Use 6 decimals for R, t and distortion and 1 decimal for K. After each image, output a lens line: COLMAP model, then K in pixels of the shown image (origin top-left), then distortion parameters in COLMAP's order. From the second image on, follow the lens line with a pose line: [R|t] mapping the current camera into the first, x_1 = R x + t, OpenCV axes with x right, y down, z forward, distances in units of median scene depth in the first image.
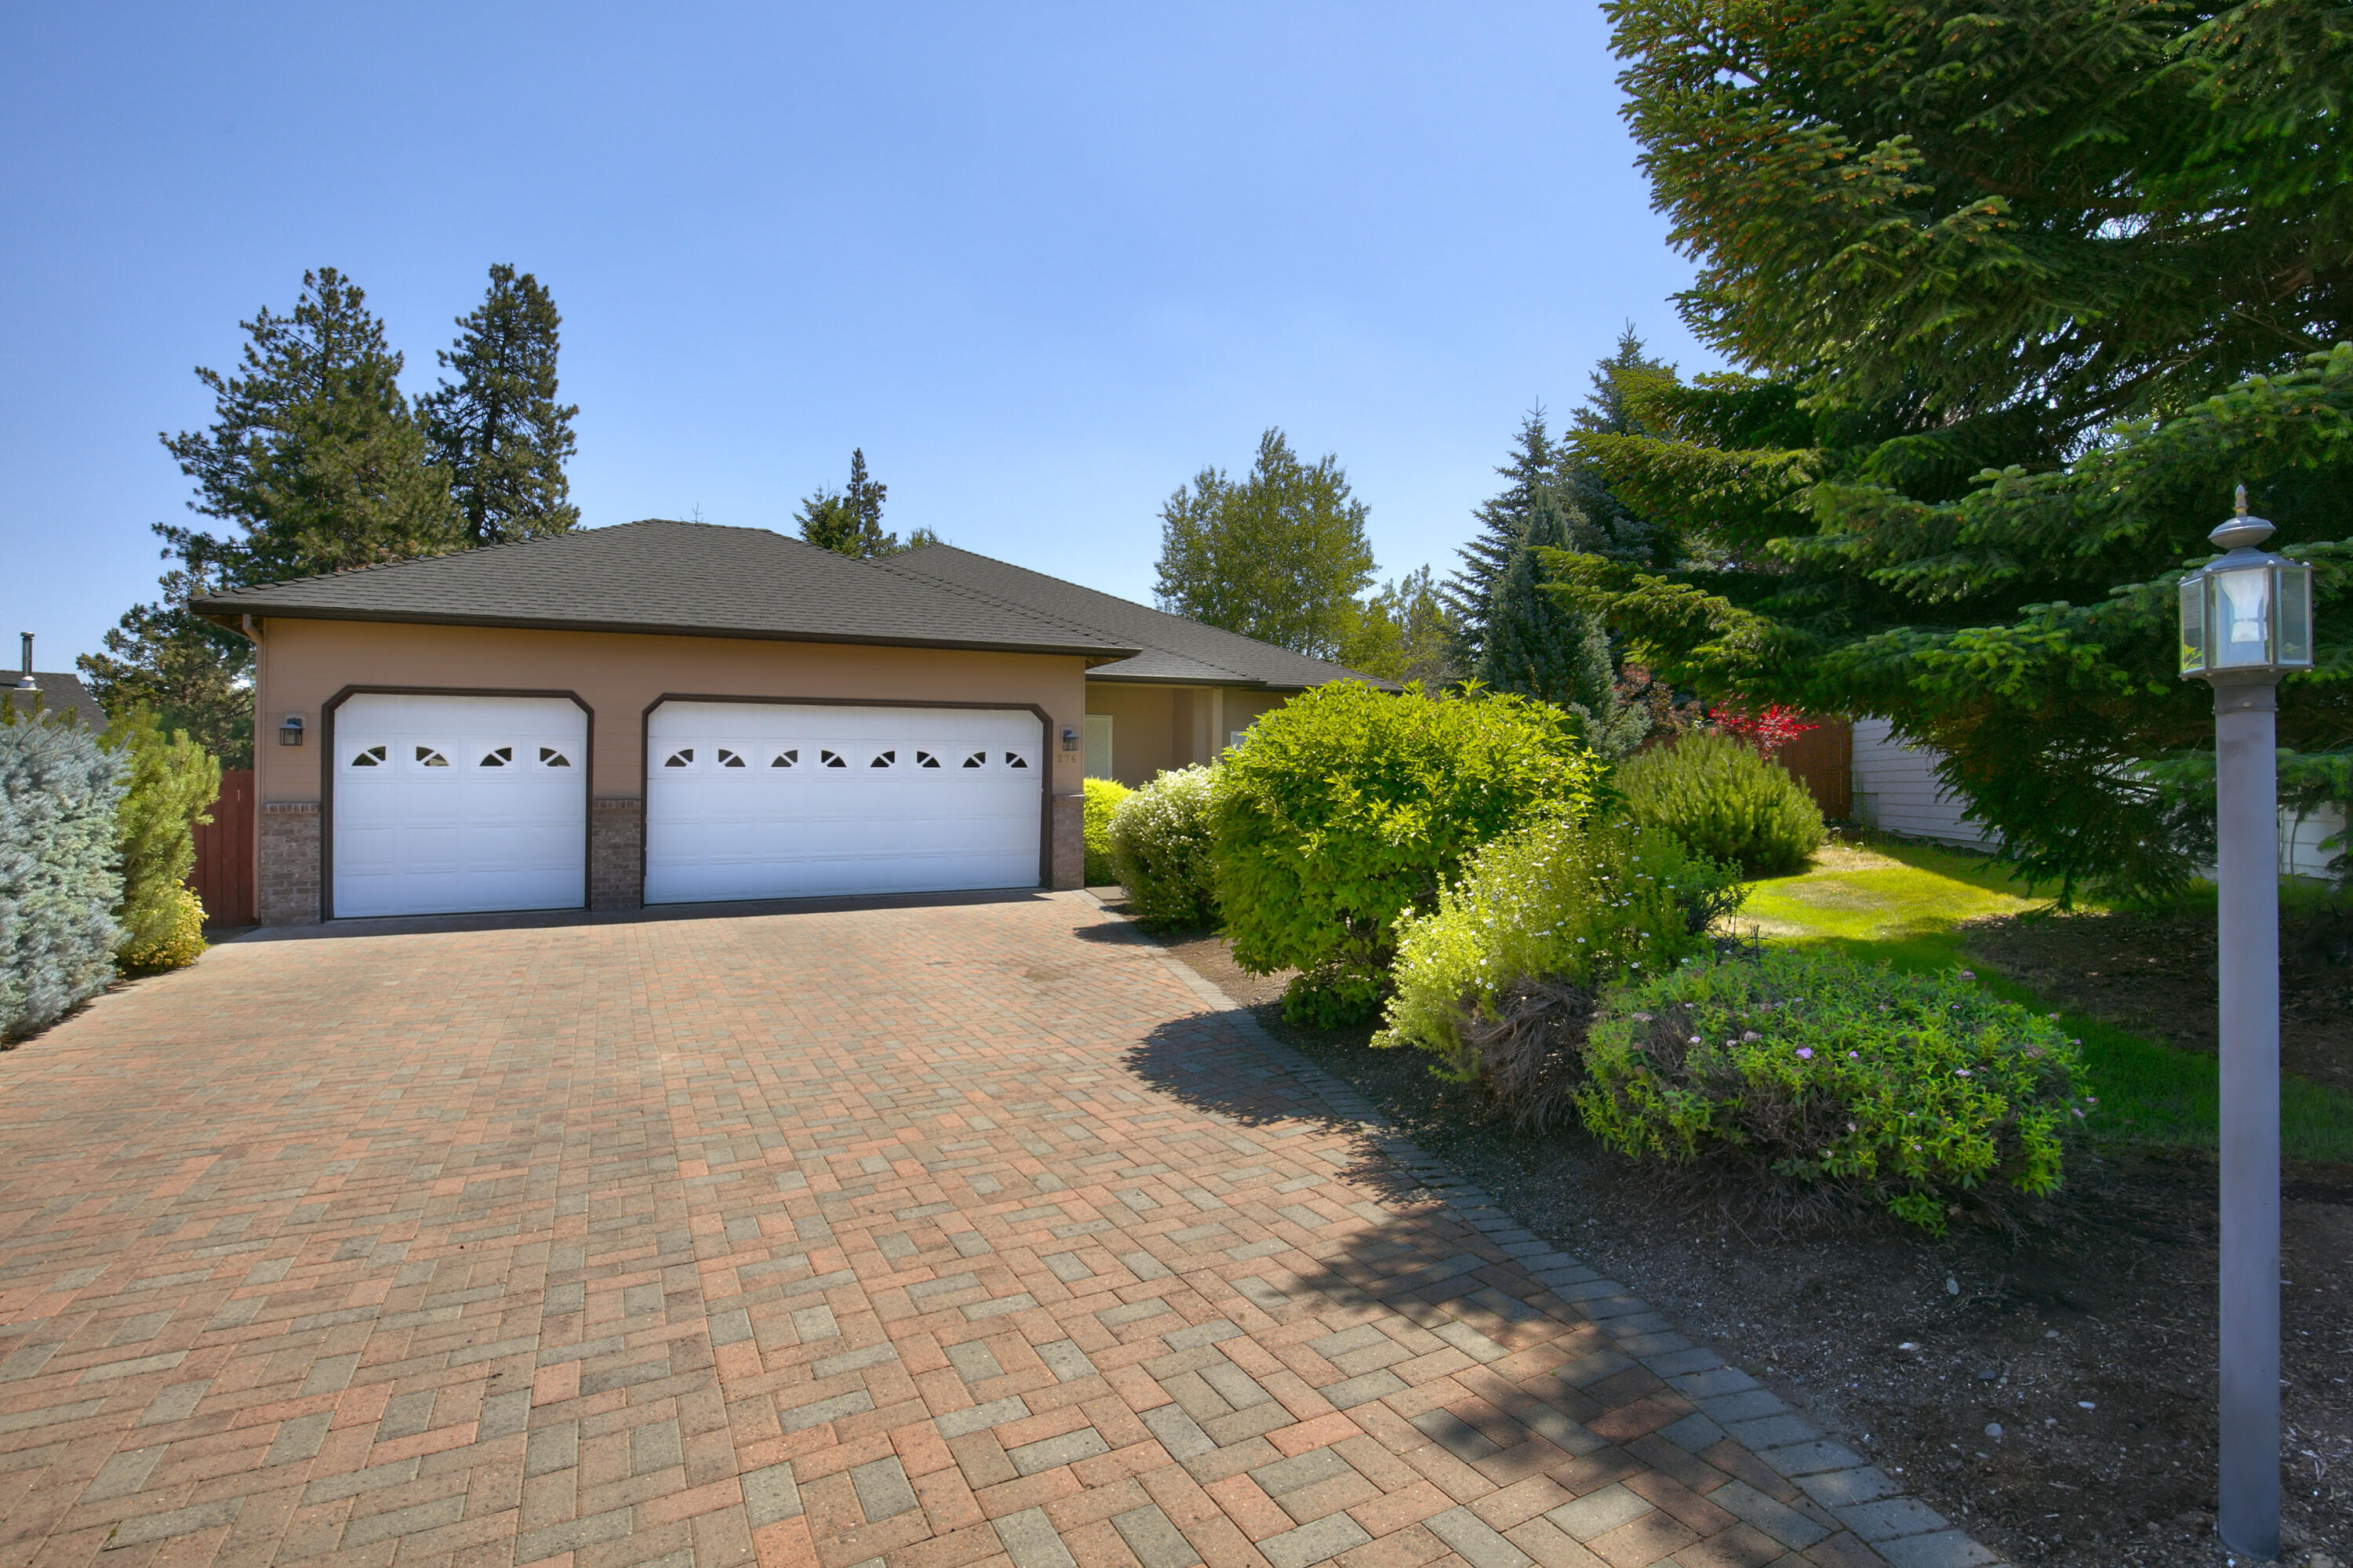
lens RADIAL K [[1082.8, 0, 1243.8], [0, 1082.8, 759.0], [0, 0, 1]] dist [-0.036001, 0.004384]
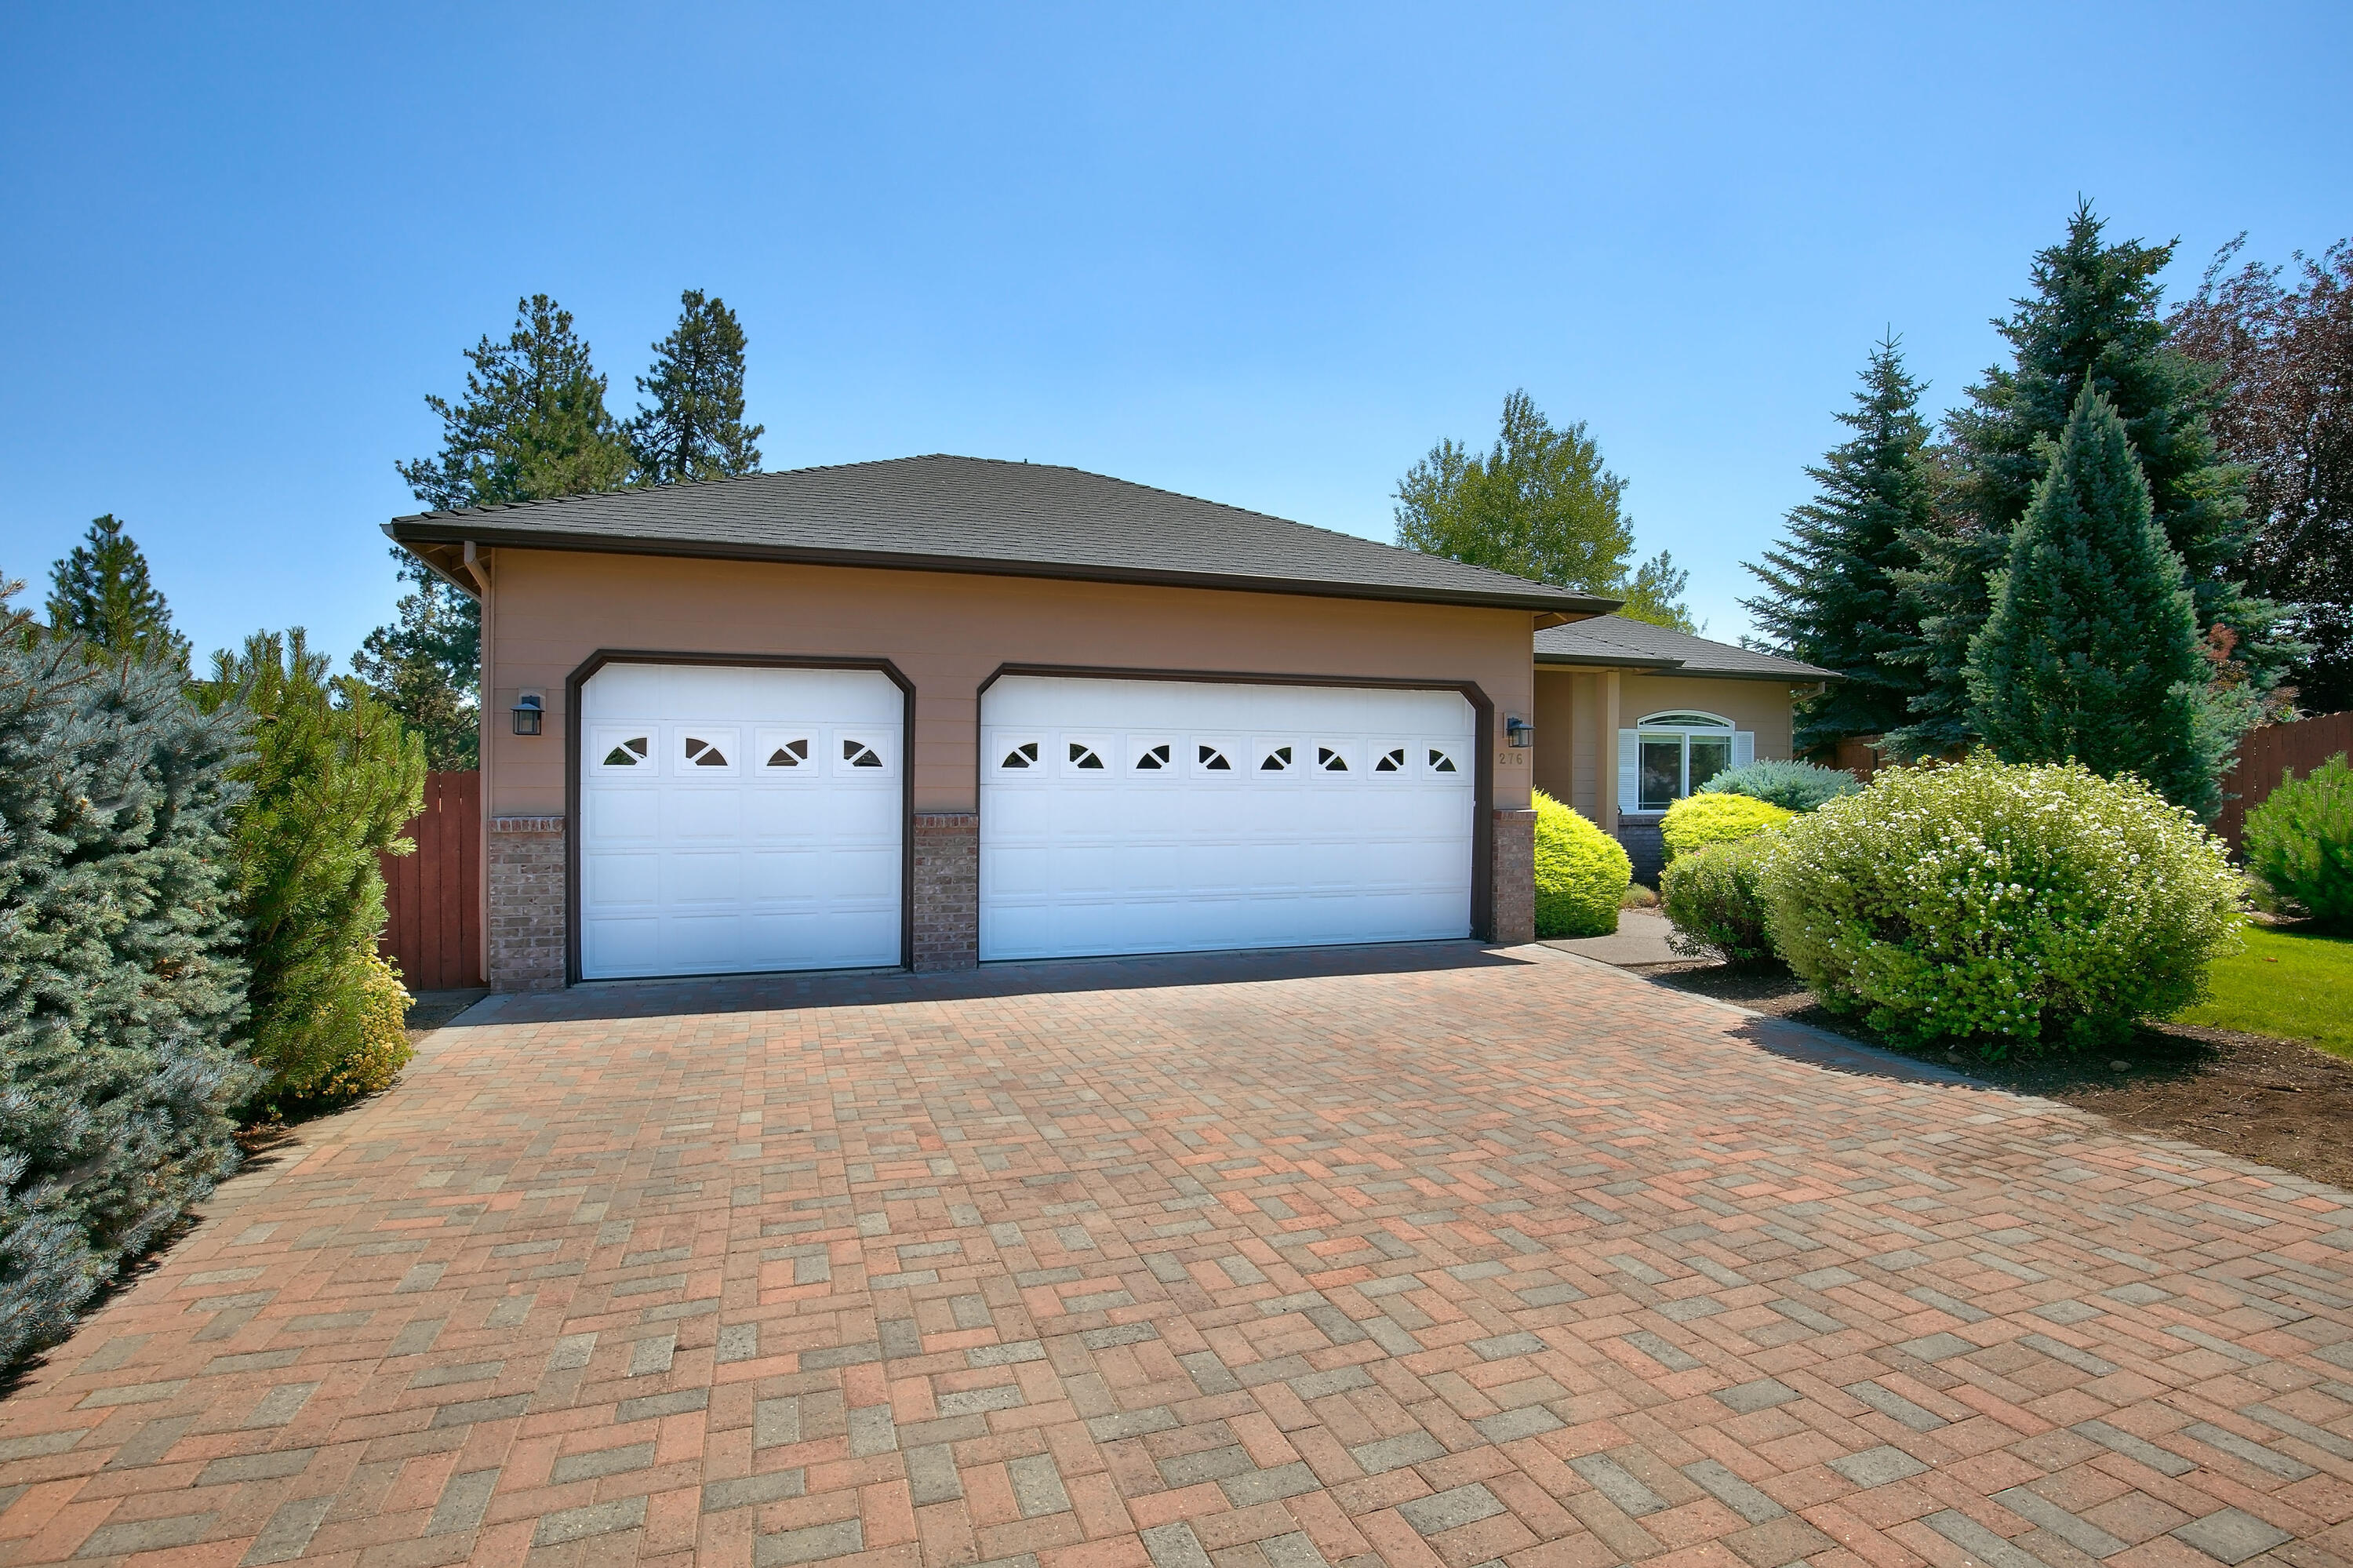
lens RADIAL K [[1079.2, 0, 1195.5], [0, 1079.2, 784.4], [0, 0, 1]] dist [-0.032862, 0.000077]
pose [[0.987004, 0.000339, -0.160696, -0.090242], [0.000887, 0.999971, 0.007557, 0.003885], [0.160693, -0.007601, 0.986975, 0.095577]]
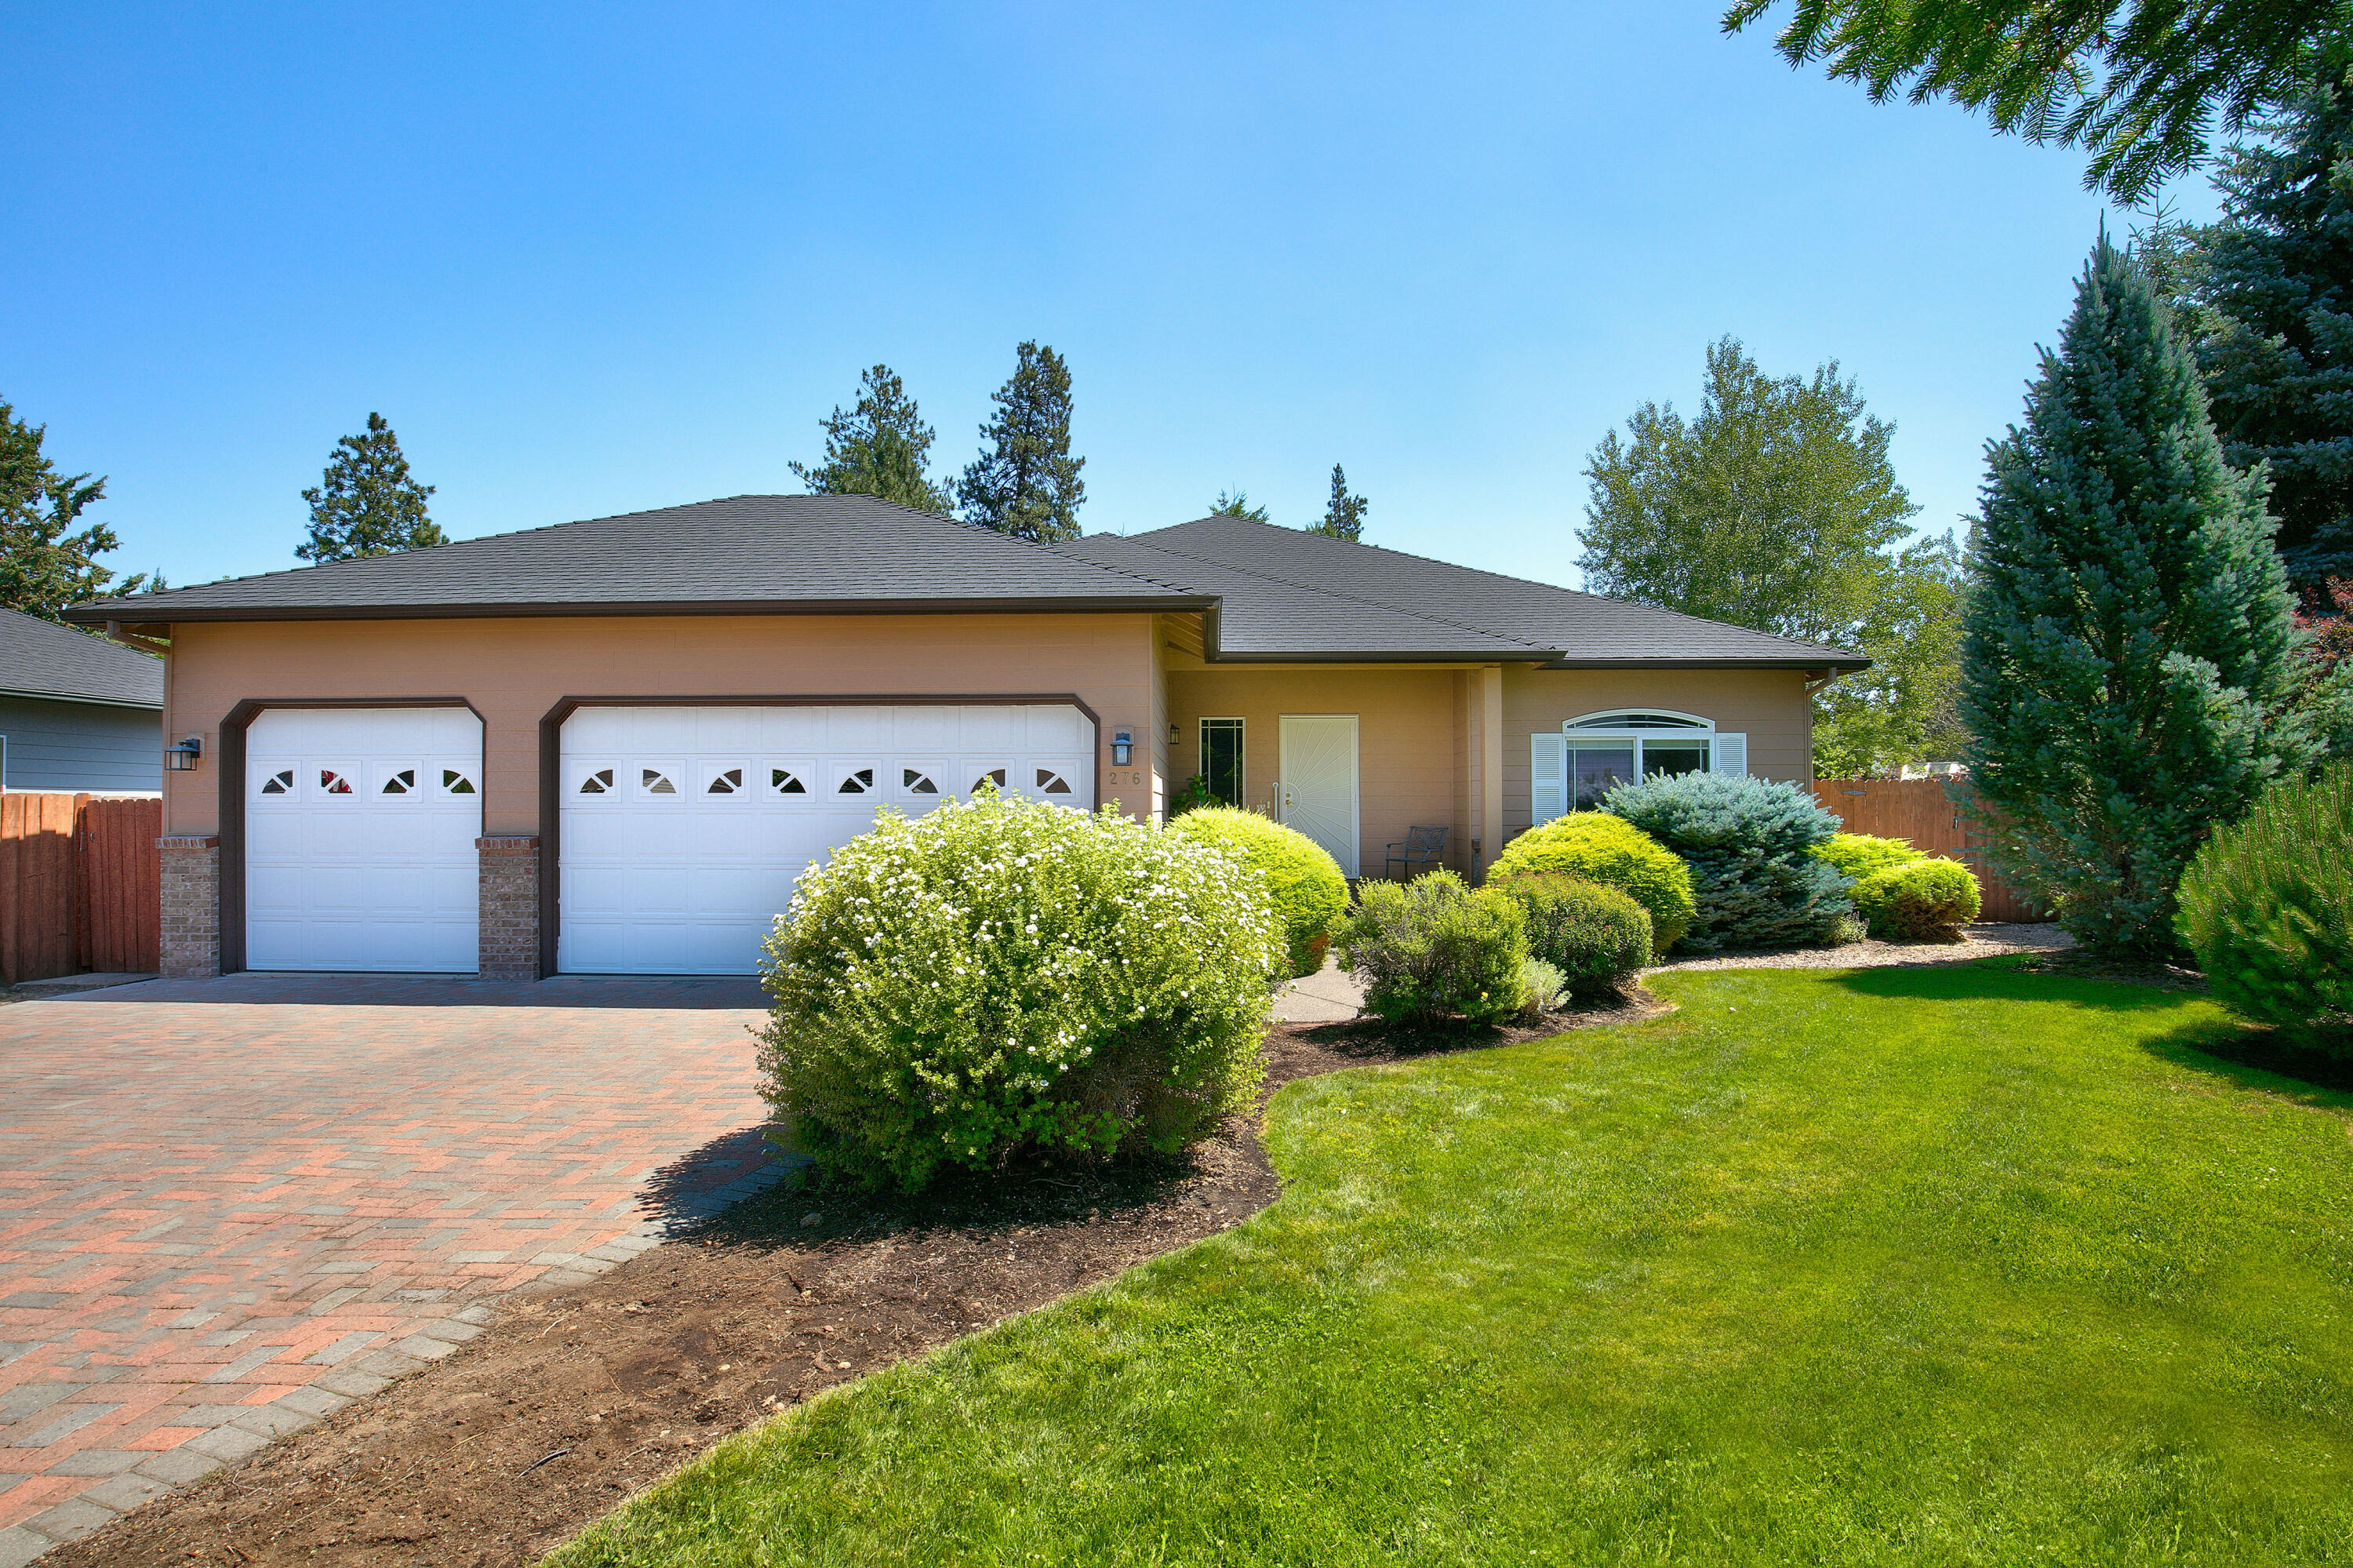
lens RADIAL K [[1082.8, 0, 1243.8], [0, 1082.8, 759.0], [0, 0, 1]] dist [-0.036001, 0.004384]
pose [[0.878638, -0.014483, -0.477268, 0.070620], [0.007055, 0.999825, -0.017352, -0.000192], [0.477436, 0.011879, 0.878586, 0.168165]]
